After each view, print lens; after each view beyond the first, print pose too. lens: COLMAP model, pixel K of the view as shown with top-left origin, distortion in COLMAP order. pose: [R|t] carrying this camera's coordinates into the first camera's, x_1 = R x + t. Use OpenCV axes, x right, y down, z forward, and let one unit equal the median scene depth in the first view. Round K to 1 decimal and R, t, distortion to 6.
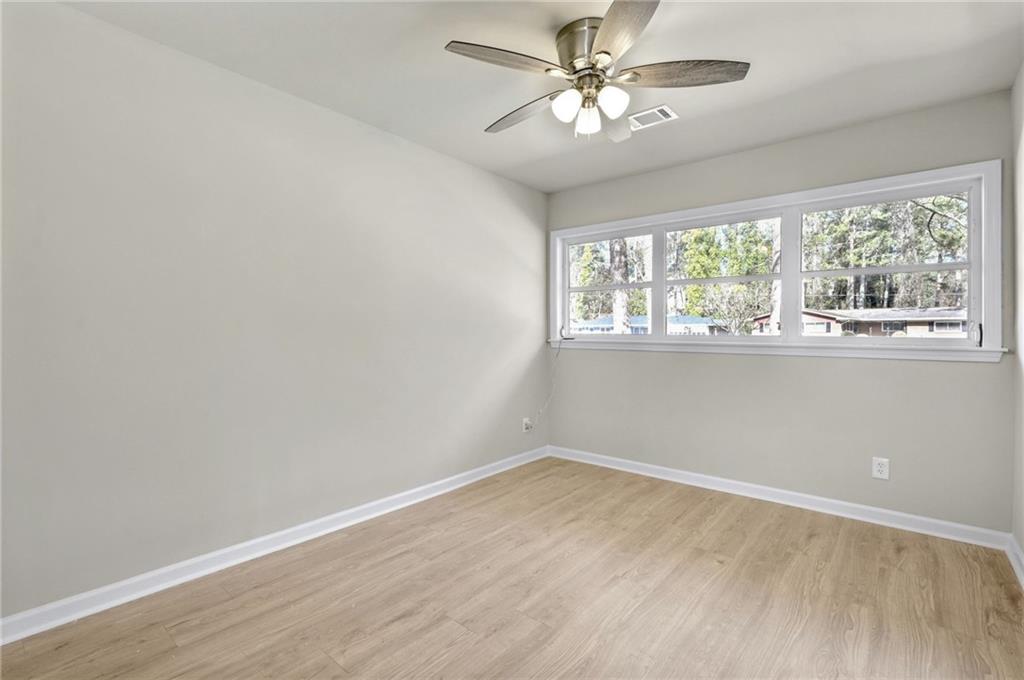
lens RADIAL K [[478.8, 0, 512.0], [0, 478.8, 340.0], [0, 0, 1]] dist [0.003748, 0.000331]
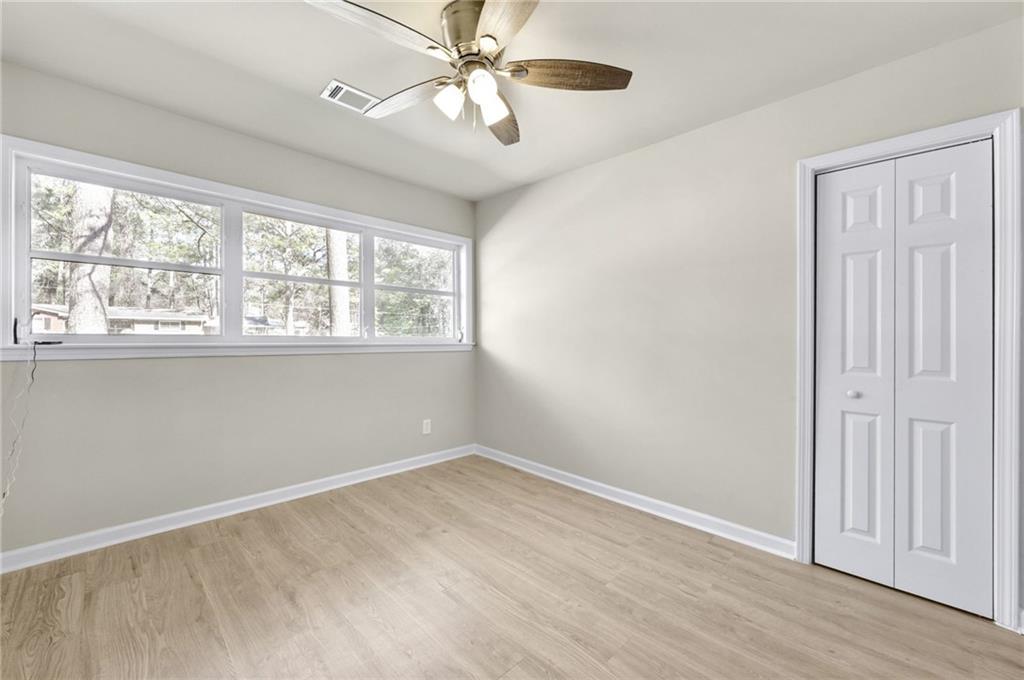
lens RADIAL K [[415.5, 0, 512.0], [0, 415.5, 340.0], [0, 0, 1]] dist [-0.000154, 0.000020]
pose [[0.087146, -0.016363, 0.996061, -0.433483], [0.007583, 0.999847, 0.015762, -0.014599], [-0.996167, 0.006180, 0.087257, 0.584816]]
